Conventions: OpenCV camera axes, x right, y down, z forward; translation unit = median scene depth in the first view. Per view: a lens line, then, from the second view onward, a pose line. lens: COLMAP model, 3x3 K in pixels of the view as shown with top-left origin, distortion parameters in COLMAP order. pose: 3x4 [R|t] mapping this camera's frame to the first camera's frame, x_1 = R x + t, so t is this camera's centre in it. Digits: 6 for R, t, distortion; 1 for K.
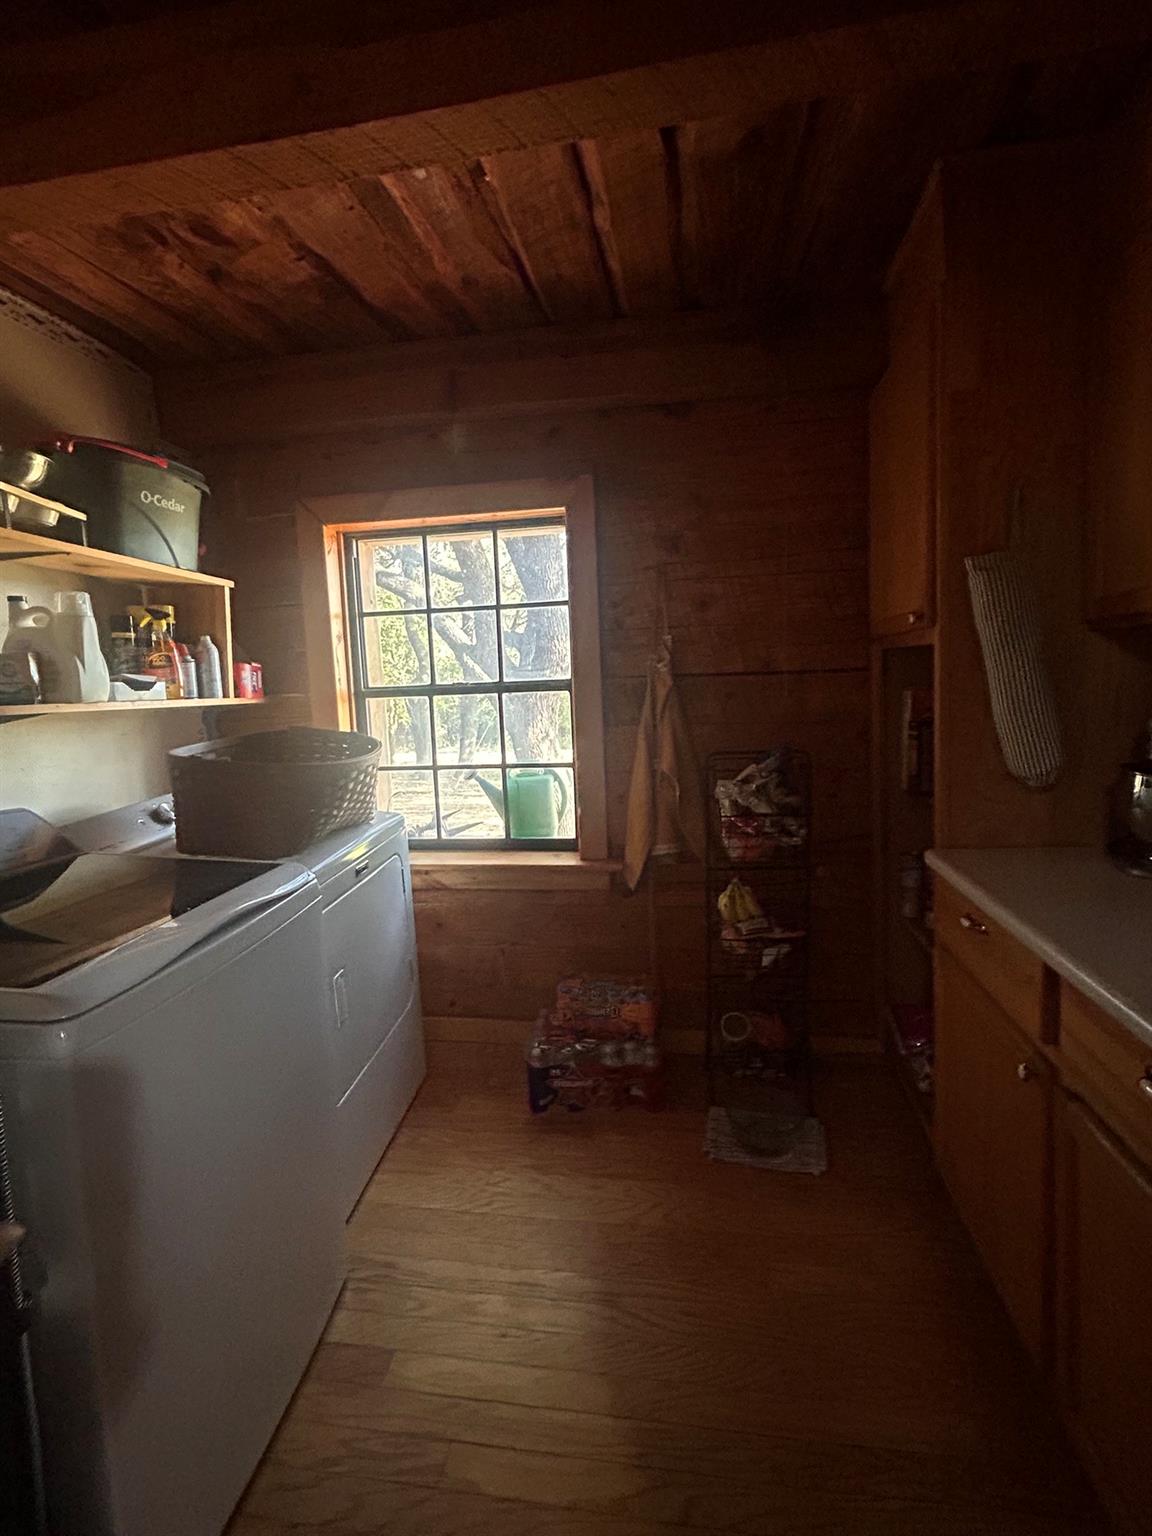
lens RADIAL K [[710.2, 0, 576.0], [0, 710.2, 768.0], [0, 0, 1]] dist [-0.011420, 0.001034]
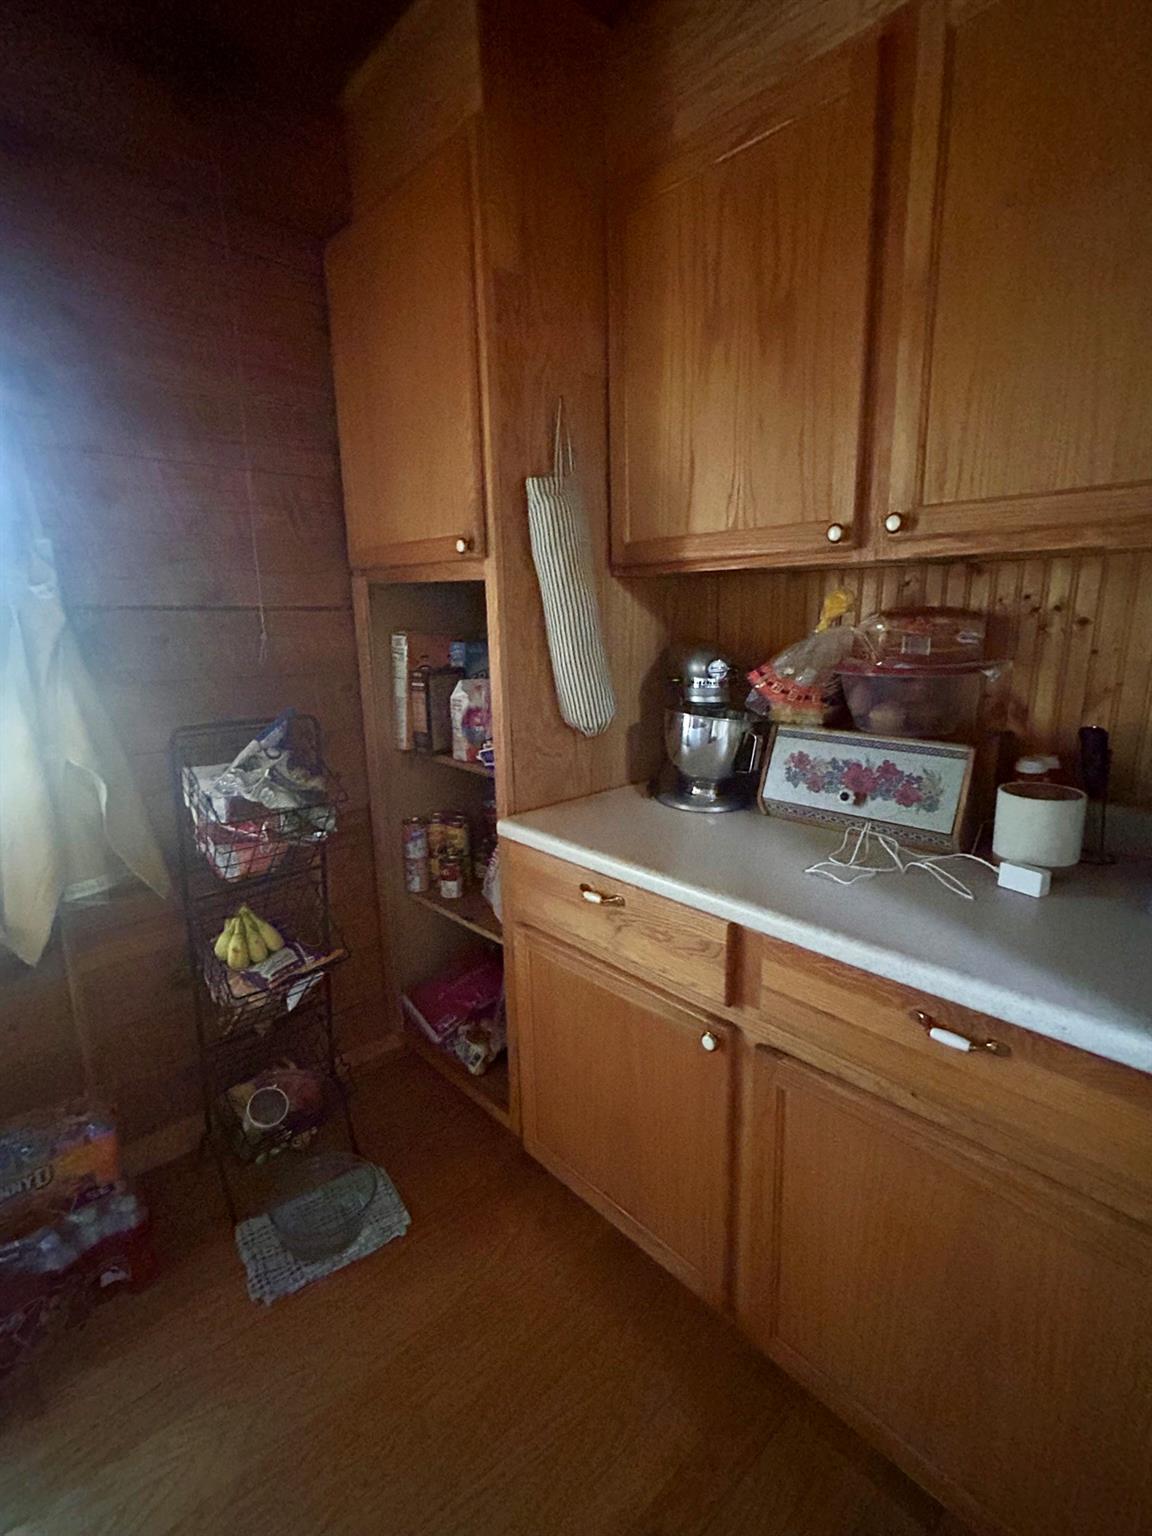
lens RADIAL K [[710.2, 0, 576.0], [0, 710.2, 768.0], [0, 0, 1]] dist [-0.011420, 0.001034]
pose [[0.625982, -0.130767, 0.768795, -0.084094], [0.079945, 0.991407, 0.103537, -0.023701], [-0.775729, -0.003351, 0.631058, 0.315744]]
